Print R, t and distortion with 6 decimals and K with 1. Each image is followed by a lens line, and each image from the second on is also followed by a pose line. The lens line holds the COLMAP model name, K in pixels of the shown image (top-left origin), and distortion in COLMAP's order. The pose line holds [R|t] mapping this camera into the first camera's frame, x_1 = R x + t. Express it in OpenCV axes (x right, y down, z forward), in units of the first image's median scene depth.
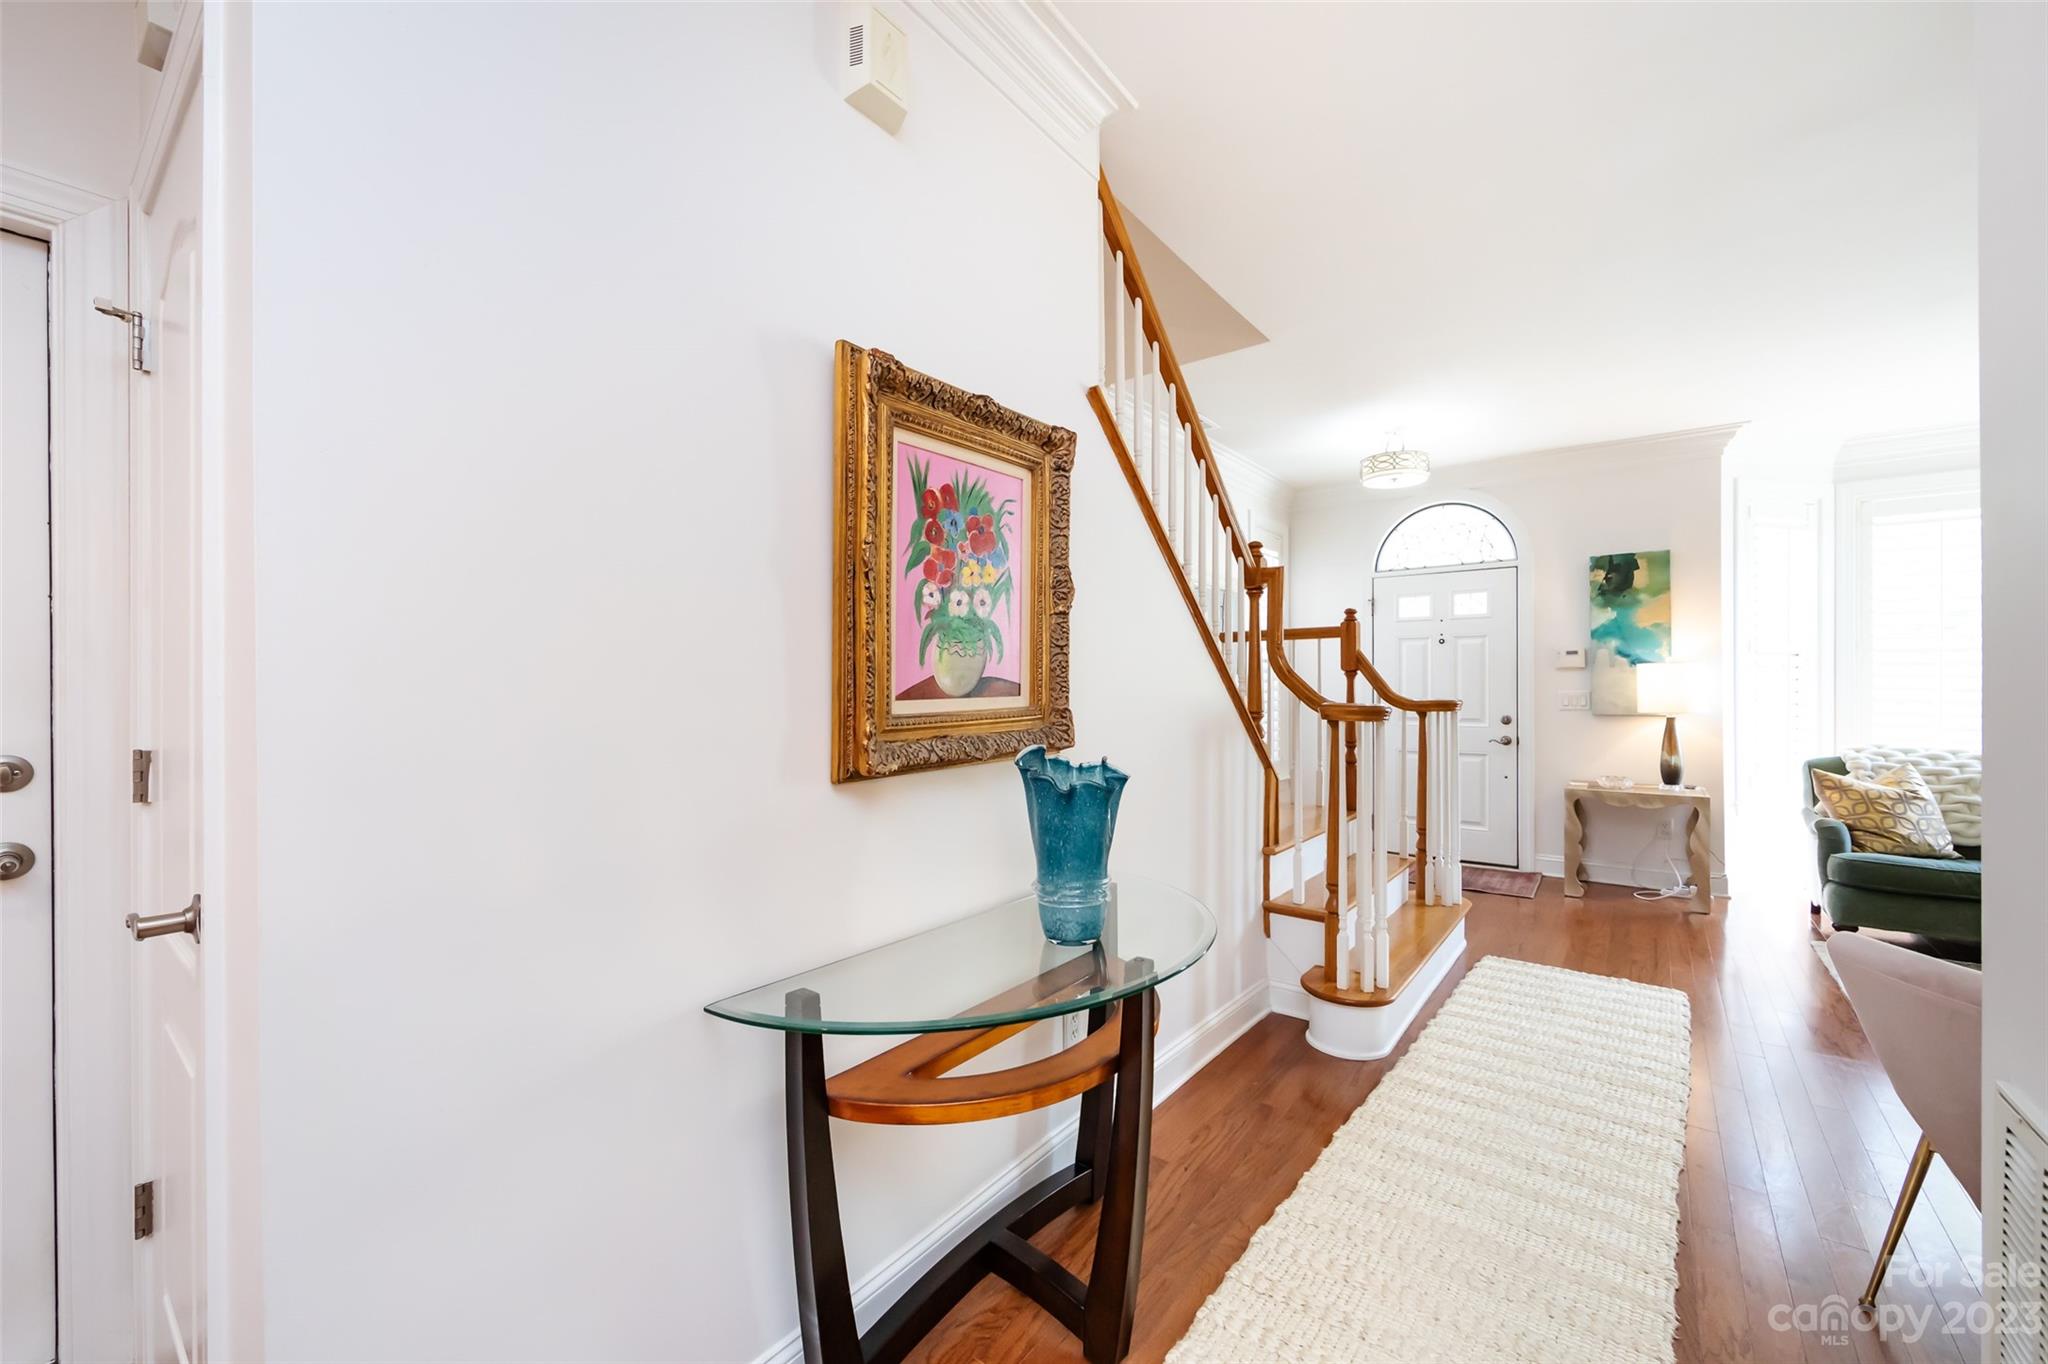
lens RADIAL K [[805.0, 0, 1025.4], [0, 805.0, 687.7], [0, 0, 1]] dist [-0.003162, 0.000042]
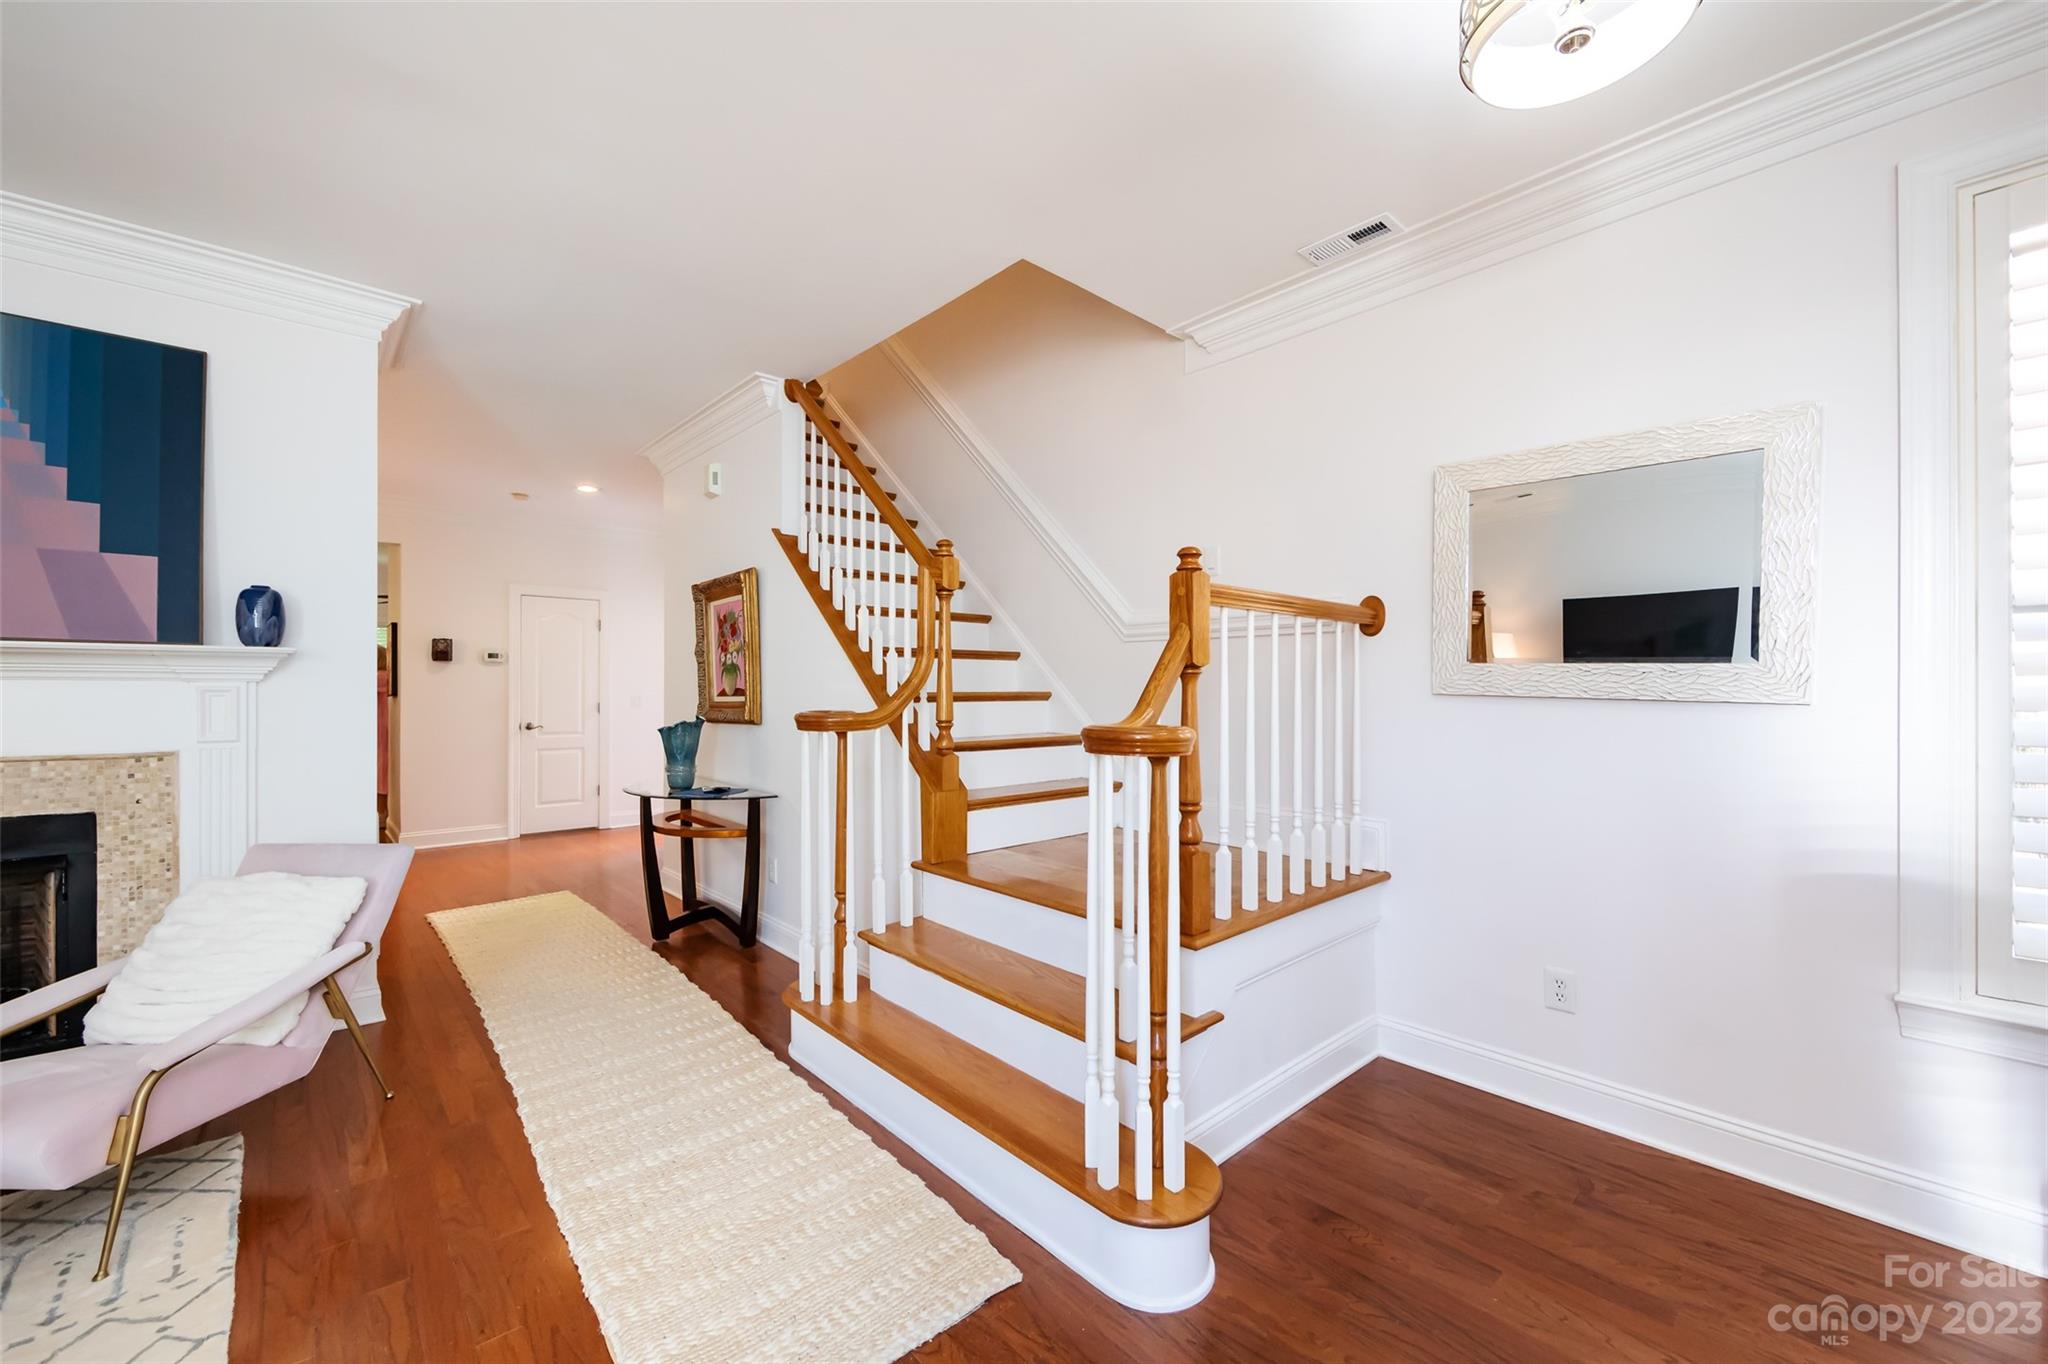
lens RADIAL K [[801.4, 0, 1027.5], [0, 801.4, 686.4], [0, 0, 1]] dist [-0.005871, -0.000211]
pose [[-0.175703, 0.000192, -0.984443, 0.800719], [-0.000085, 1.000000, 0.000210, -0.006948], [0.984443, 0.000120, -0.175703, 0.850397]]
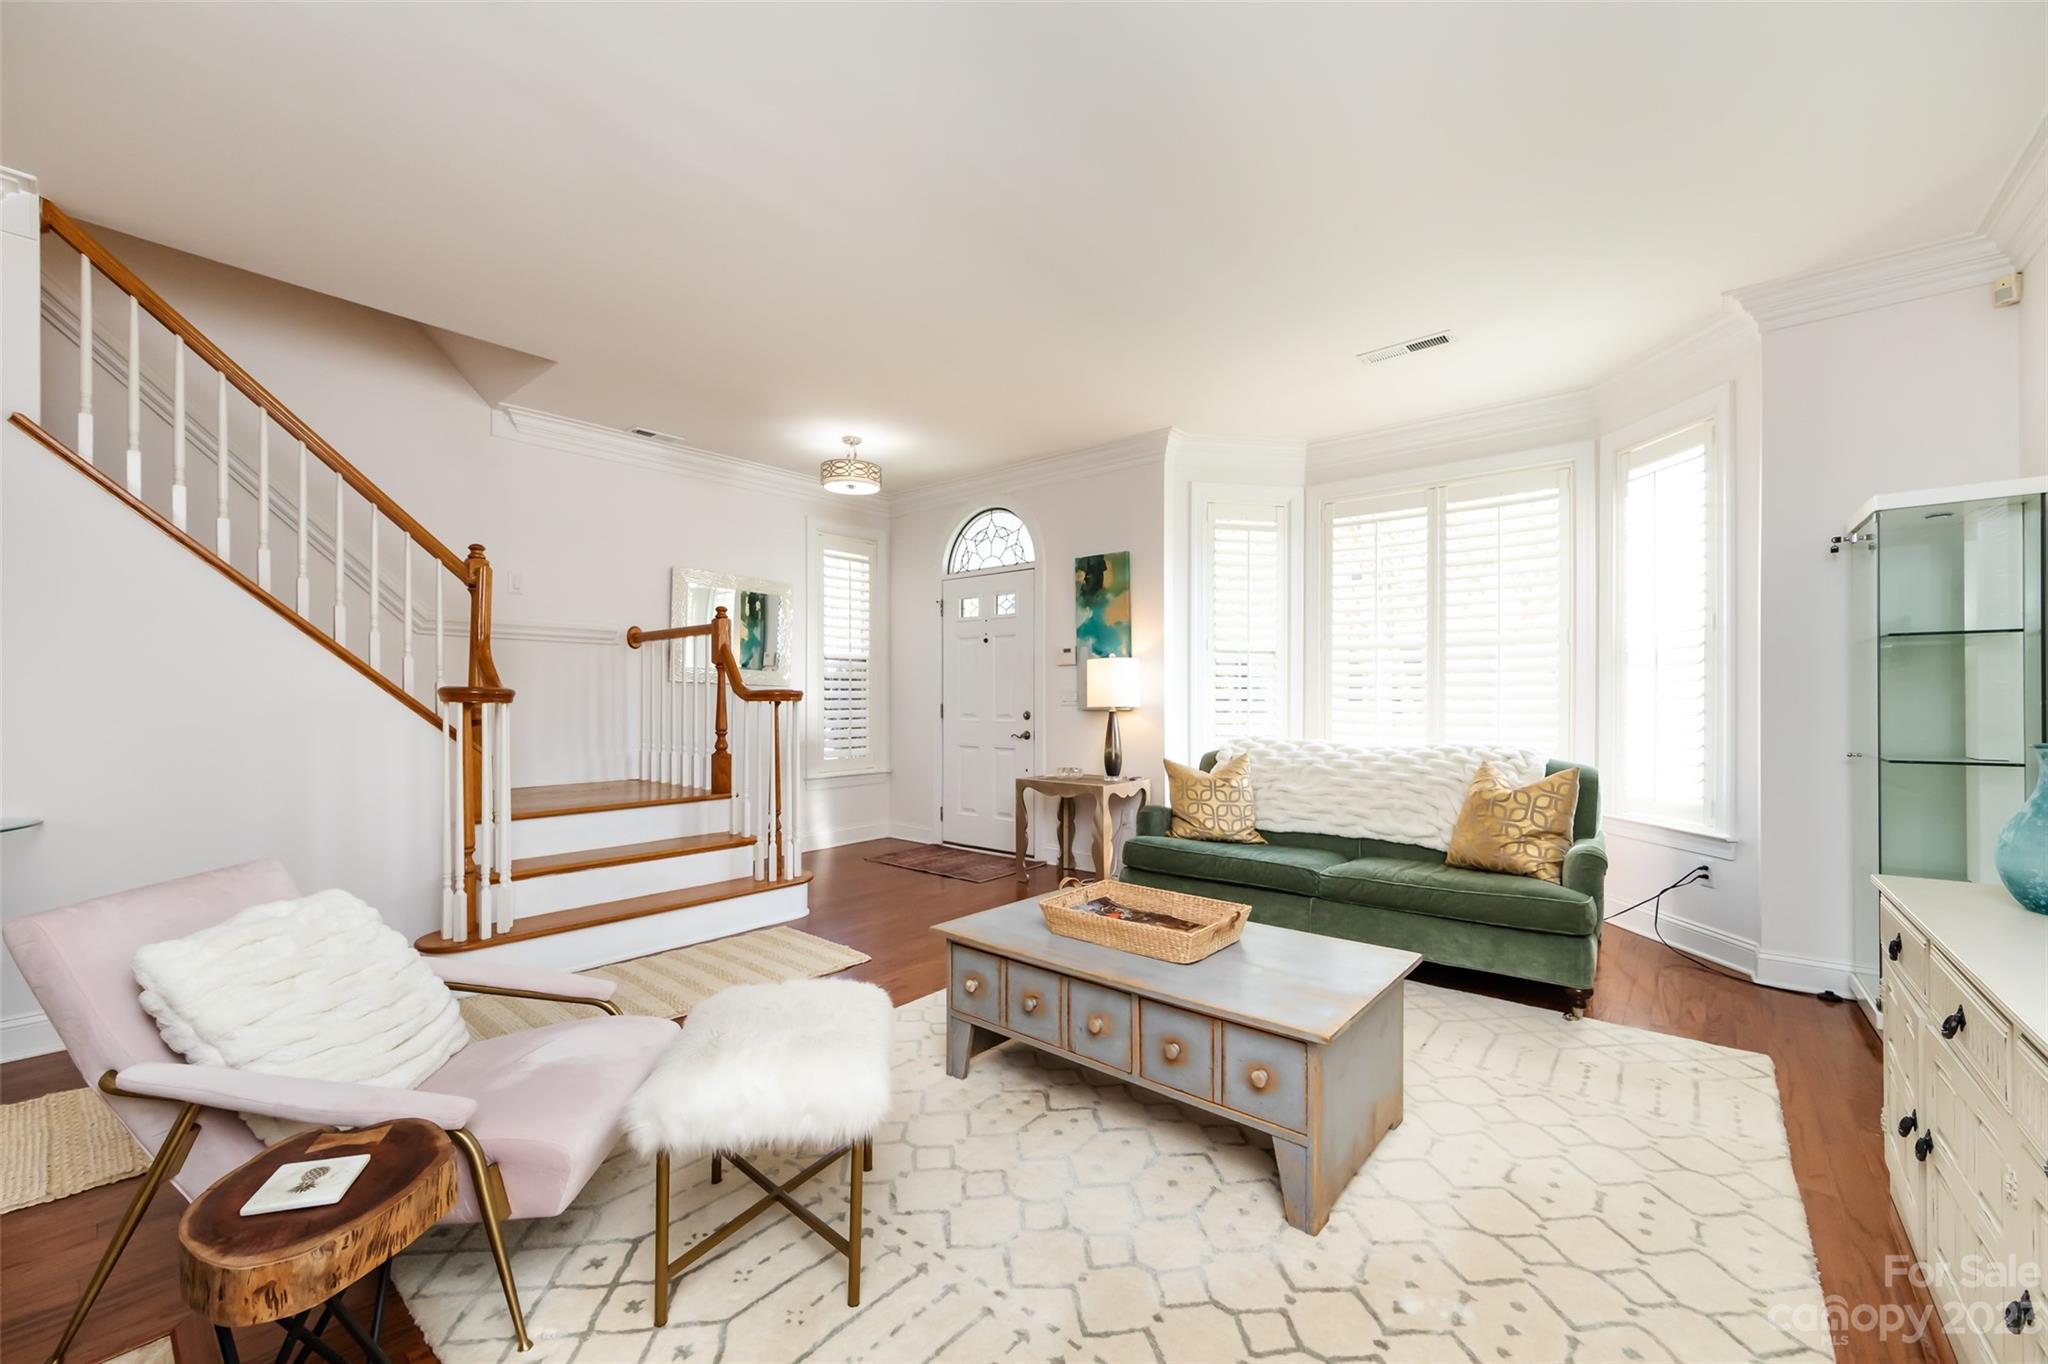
lens RADIAL K [[810.0, 0, 1026.7], [0, 810.0, 694.8], [0, 0, 1]] dist [-0.000487, 0.000052]
pose [[0.999109, 0.002988, -0.042097, 0.737317], [-0.003142, 0.999989, -0.003586, 0.019689], [0.042086, 0.003715, 0.999107, -0.058939]]
